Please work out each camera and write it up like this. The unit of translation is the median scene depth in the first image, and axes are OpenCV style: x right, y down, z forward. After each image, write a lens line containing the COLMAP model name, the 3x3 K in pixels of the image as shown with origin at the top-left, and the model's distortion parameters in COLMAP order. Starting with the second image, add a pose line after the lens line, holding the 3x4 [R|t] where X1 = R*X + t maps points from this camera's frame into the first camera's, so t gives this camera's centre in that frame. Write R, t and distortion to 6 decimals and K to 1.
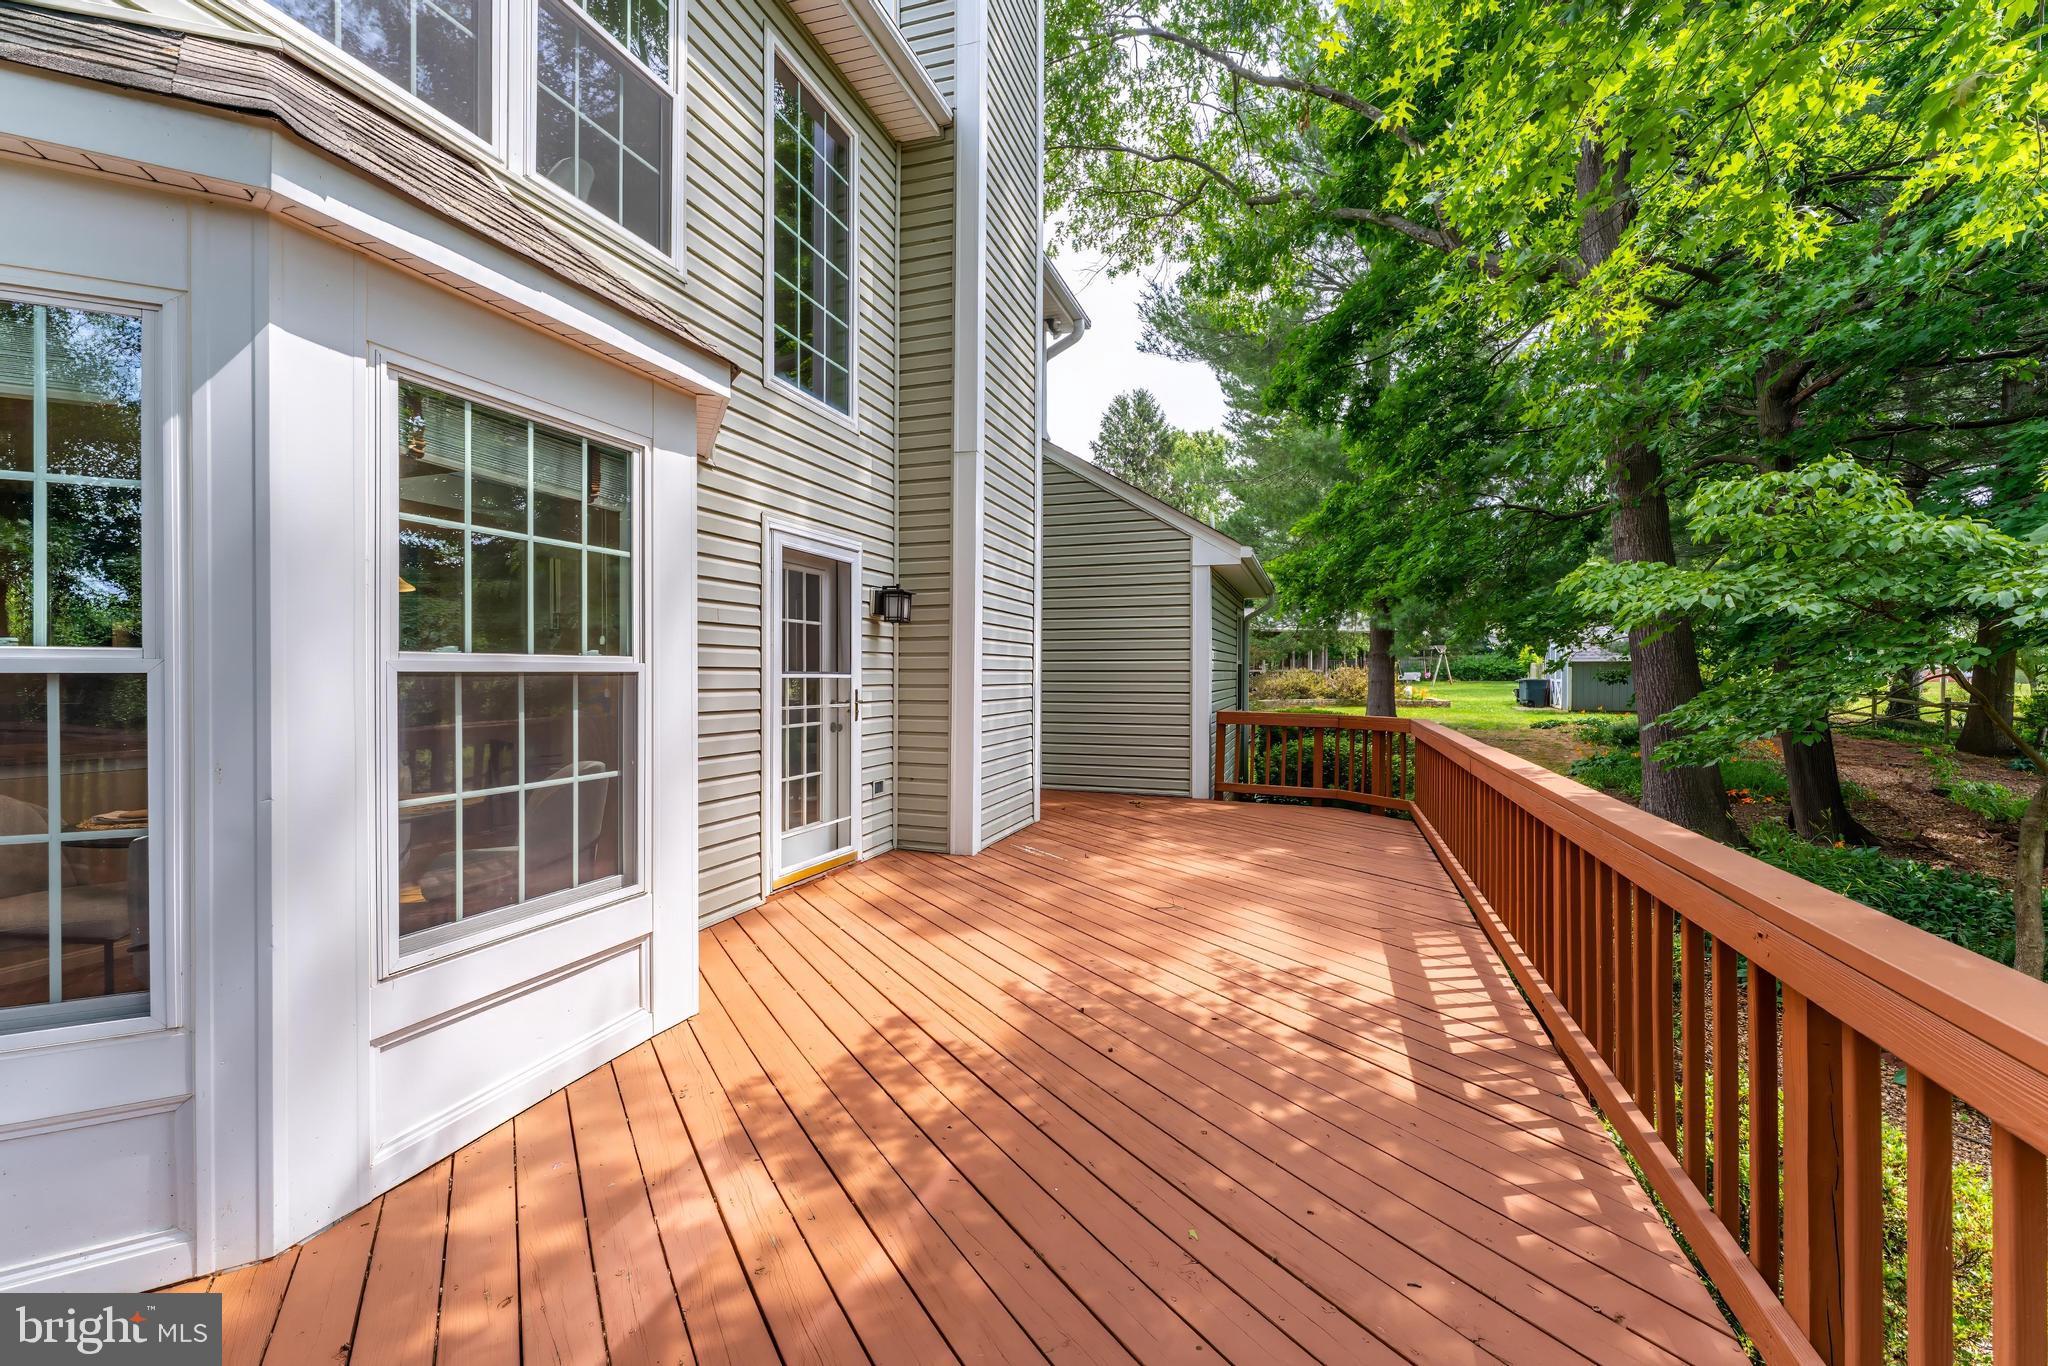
lens RADIAL K [[818.0, 0, 1026.5], [0, 818.0, 676.1], [0, 0, 1]] dist [-0.008089, 0.000199]
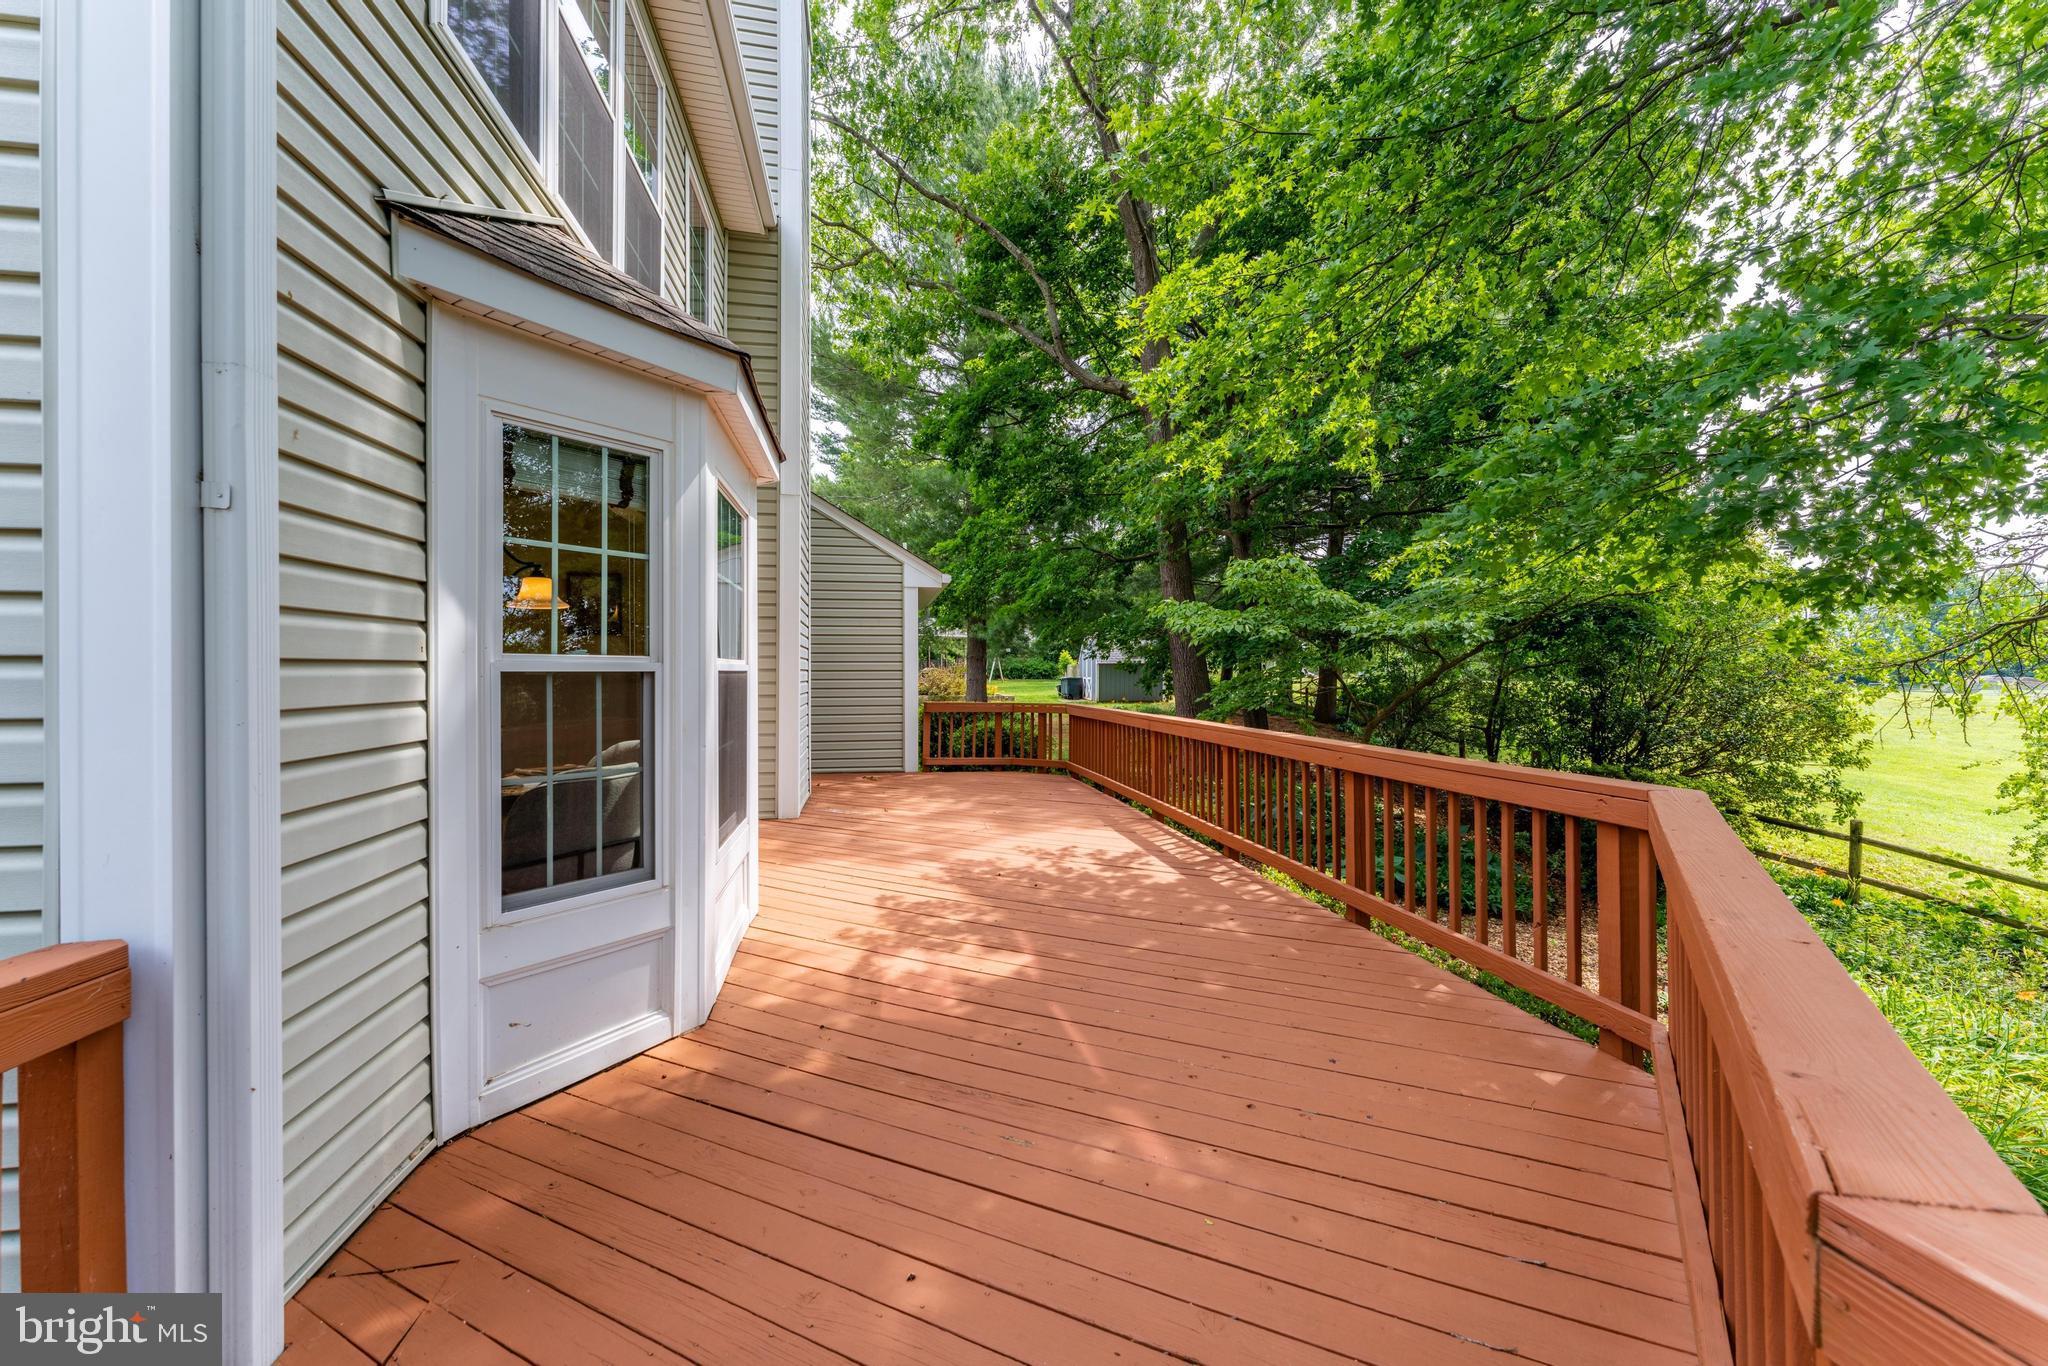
lens RADIAL K [[818.0, 0, 1025.9], [0, 818.0, 666.6], [0, 0, 1]] dist [-0.008089, 0.000199]
pose [[0.863241, -0.001541, 0.504789, -0.403220], [0.008036, 0.999911, -0.010690, 0.003646], [-0.504728, 0.013284, 0.863176, -0.259478]]
